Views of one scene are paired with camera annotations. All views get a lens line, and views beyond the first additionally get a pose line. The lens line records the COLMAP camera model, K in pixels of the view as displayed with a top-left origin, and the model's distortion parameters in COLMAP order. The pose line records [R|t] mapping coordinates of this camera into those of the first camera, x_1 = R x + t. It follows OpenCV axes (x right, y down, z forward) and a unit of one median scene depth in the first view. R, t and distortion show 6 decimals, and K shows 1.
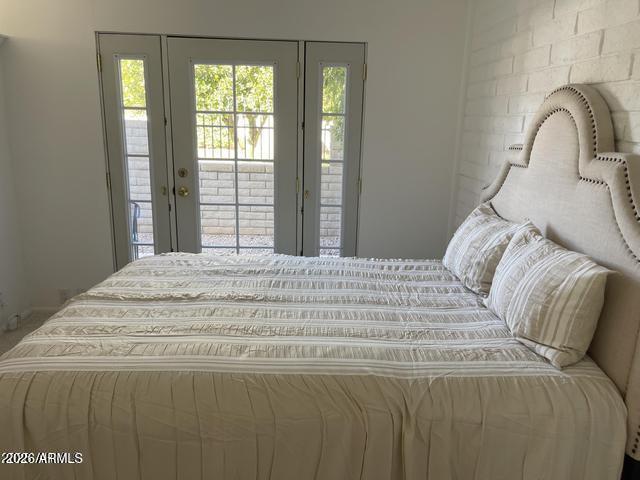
lens RADIAL K [[482.9, 0, 318.7], [0, 482.9, 239.9], [0, 0, 1]] dist [0.014027, -0.050808]
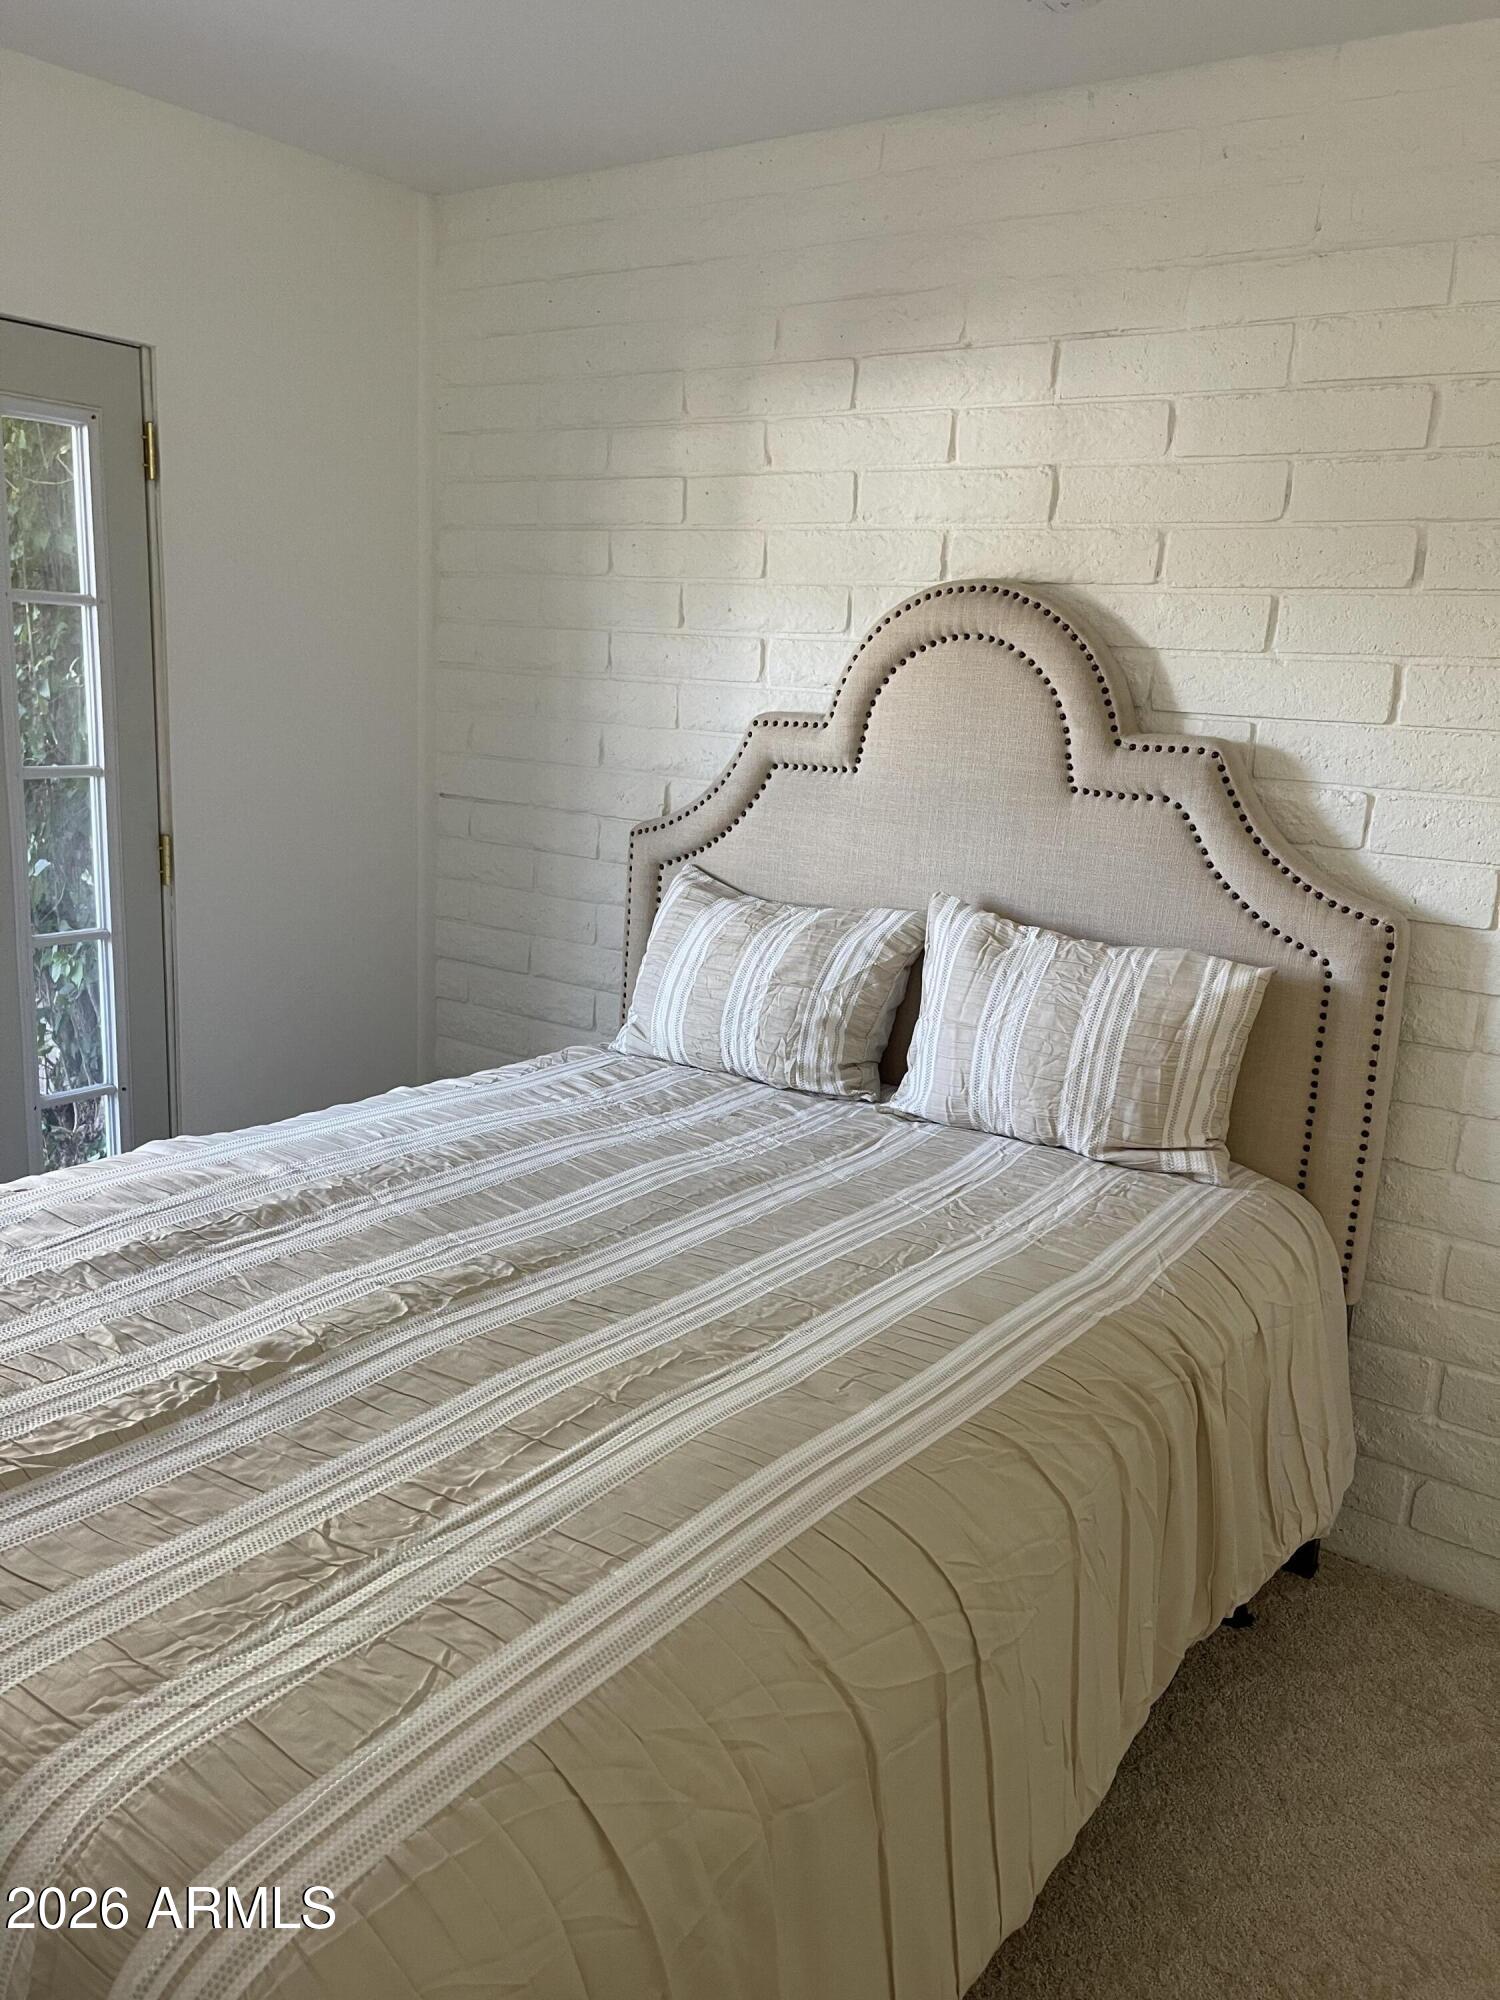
lens RADIAL K [[1509.2, 0, 749.7], [0, 1509.2, 996.8], [0, 0, 1]] dist [0.014027, -0.050808]
pose [[0.613517, -0.169771, 0.771217, -0.817121], [0.158349, 0.983229, 0.090473, -0.115632], [-0.773643, 0.066615, 0.630111, 0.348603]]
